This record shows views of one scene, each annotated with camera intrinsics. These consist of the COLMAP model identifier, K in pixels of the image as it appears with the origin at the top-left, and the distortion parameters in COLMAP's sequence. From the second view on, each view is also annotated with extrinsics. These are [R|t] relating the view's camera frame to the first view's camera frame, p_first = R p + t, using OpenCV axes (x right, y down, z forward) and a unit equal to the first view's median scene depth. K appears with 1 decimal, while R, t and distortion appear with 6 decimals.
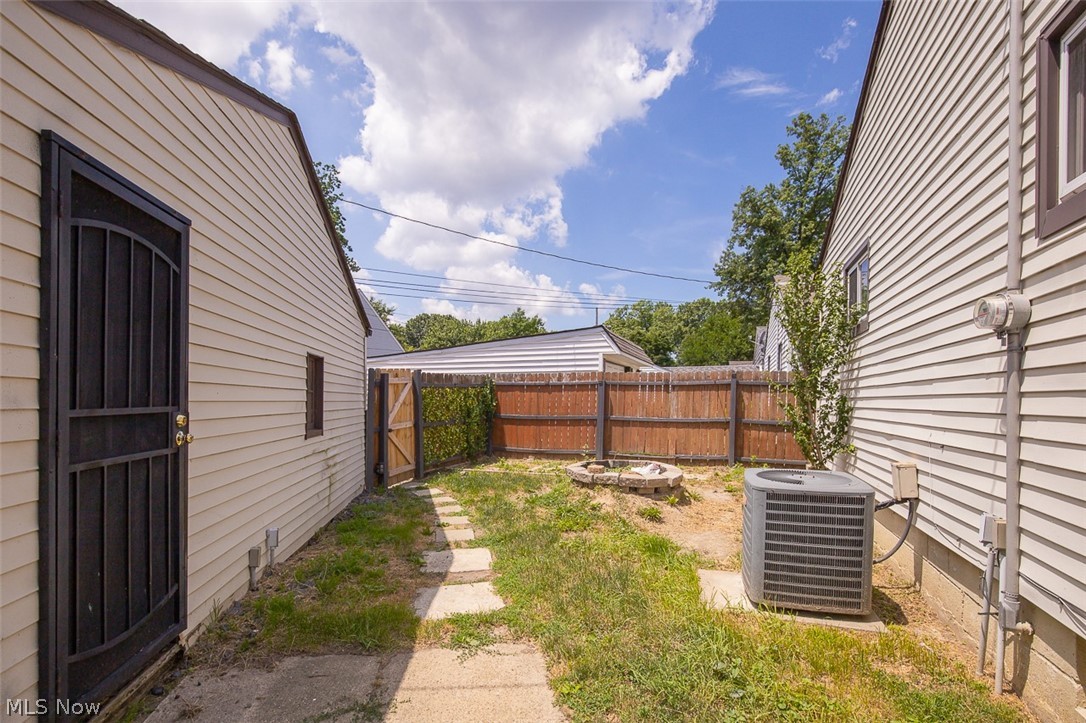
lens RADIAL K [[518.5, 0, 544.2], [0, 518.5, 397.6], [0, 0, 1]] dist [-0.000538, 0.000017]
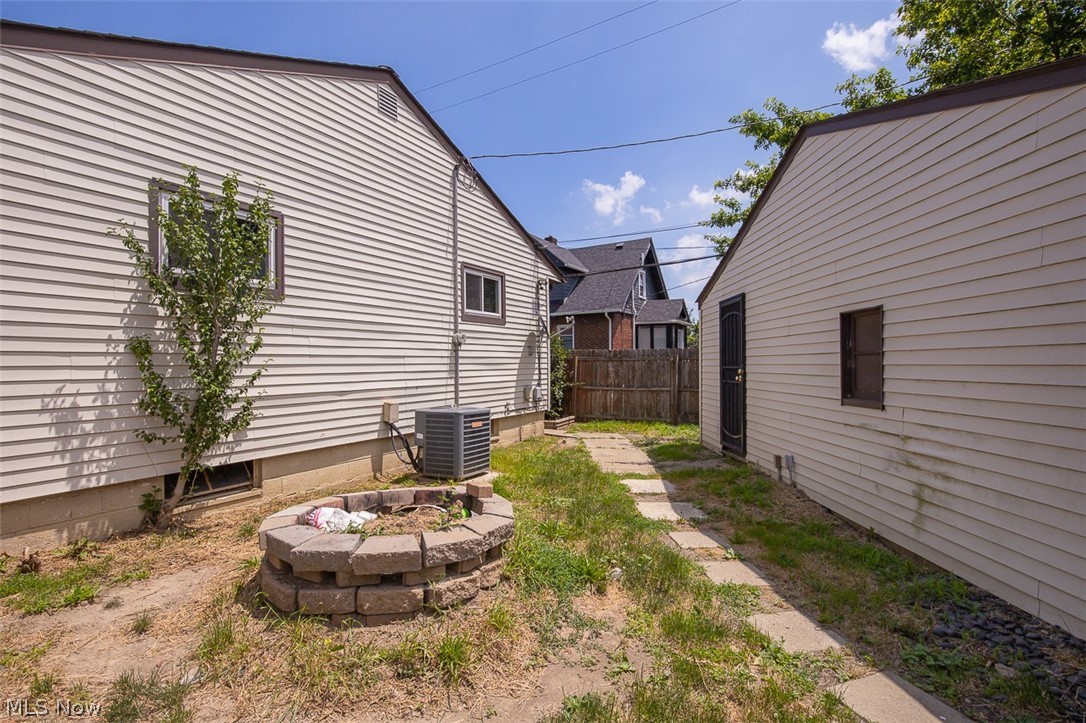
lens RADIAL K [[511.3, 0, 536.5], [0, 511.3, 373.8], [0, 0, 1]] dist [-0.001971, 0.000100]
pose [[-0.982759, 0.002302, 0.184875, -0.089444], [0.004485, 0.999925, 0.011388, 0.012175], [-0.184835, 0.012021, -0.982696, 2.065734]]
